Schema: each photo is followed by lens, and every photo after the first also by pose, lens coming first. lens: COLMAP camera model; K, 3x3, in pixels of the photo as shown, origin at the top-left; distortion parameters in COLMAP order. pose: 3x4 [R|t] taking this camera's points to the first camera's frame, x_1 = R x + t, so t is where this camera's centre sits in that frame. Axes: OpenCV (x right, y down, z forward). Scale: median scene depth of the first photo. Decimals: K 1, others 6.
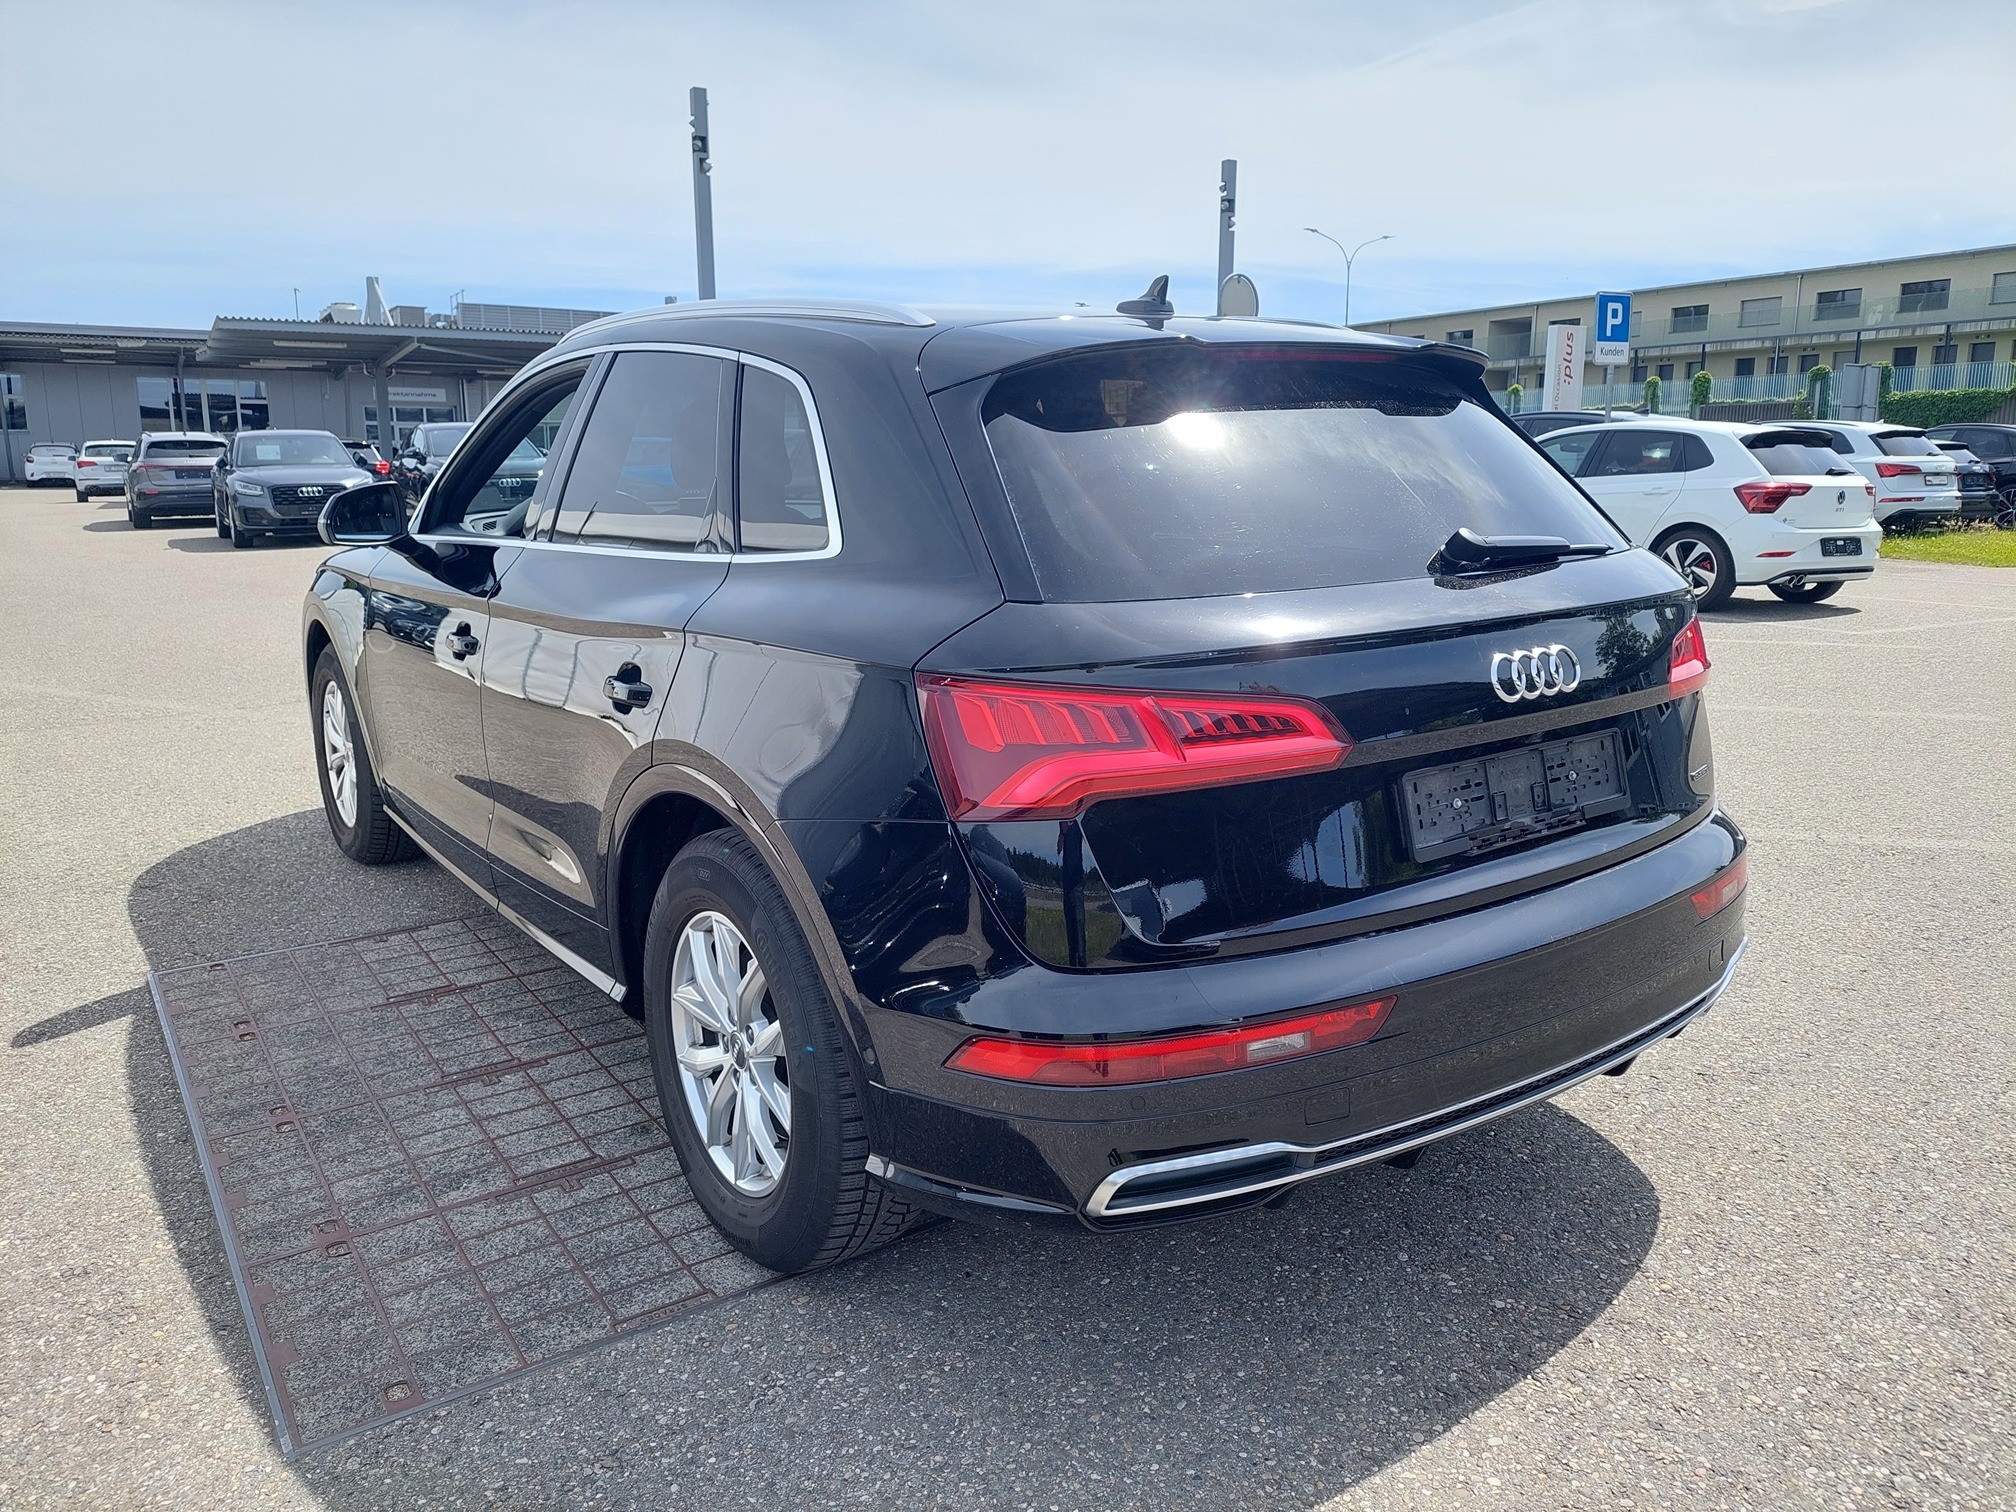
lens RADIAL K [[1484.5, 0, 994.9], [0, 1484.5, 748.5], [0, 0, 1]] dist [0.002470, 0.000660]
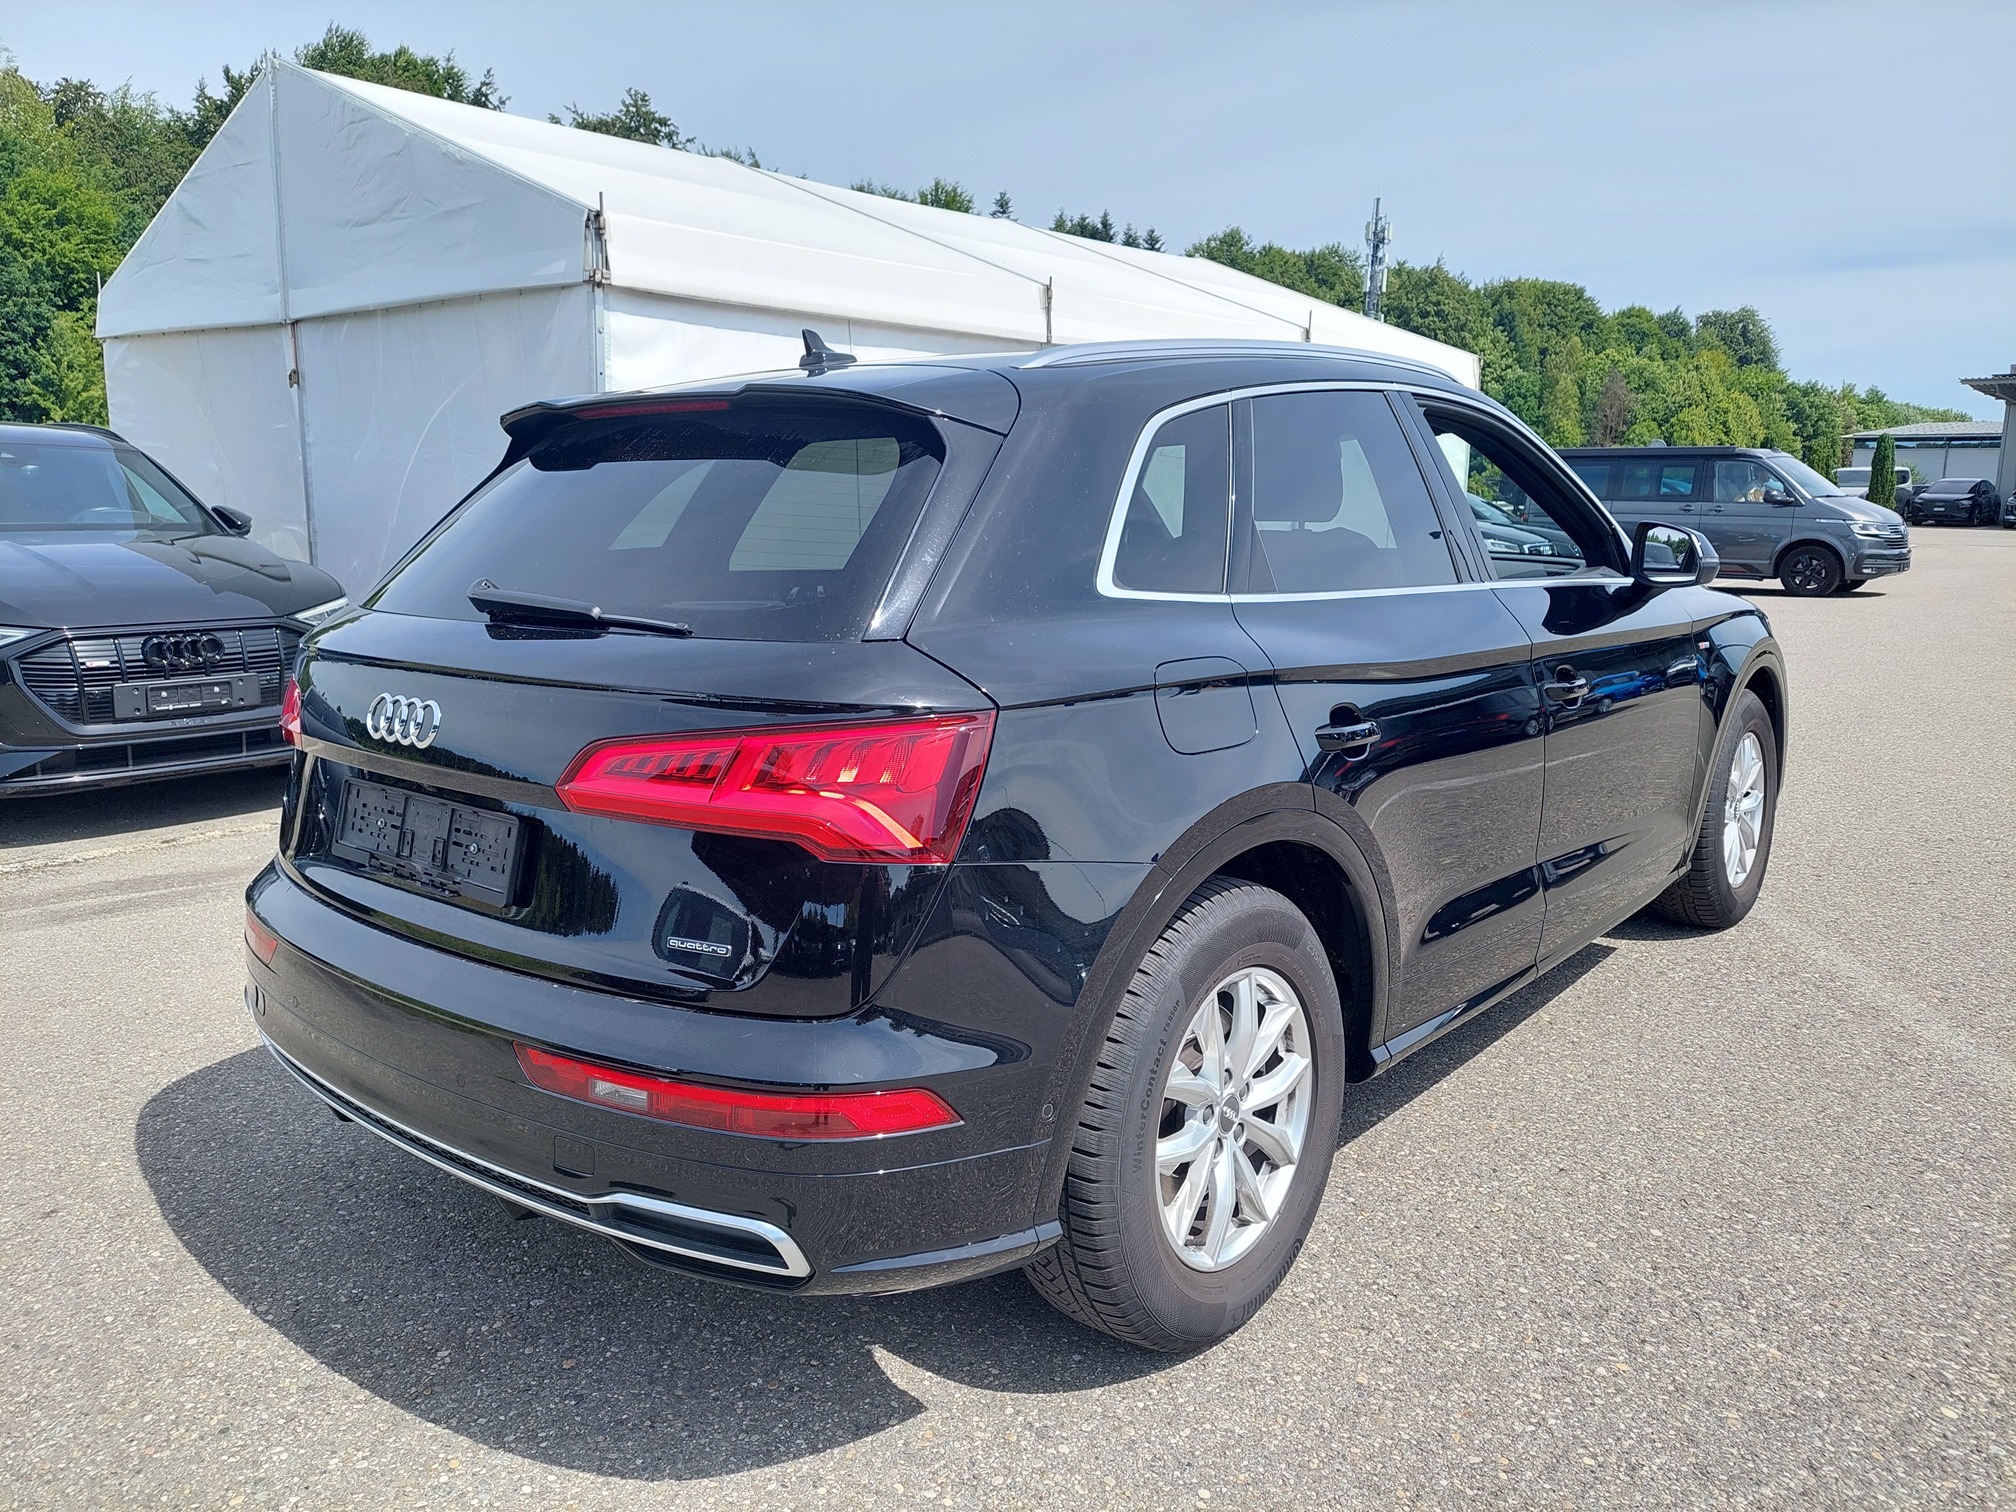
lens RADIAL K [[1484.5, 0, 994.9], [0, 1484.5, 748.5], [0, 0, 1]] dist [0.002470, 0.000660]
pose [[0.222951, 0.170369, -0.959827, 1.381281], [-0.196048, 0.972329, 0.127049, -0.231199], [0.954913, 0.159846, 0.250182, 1.097081]]
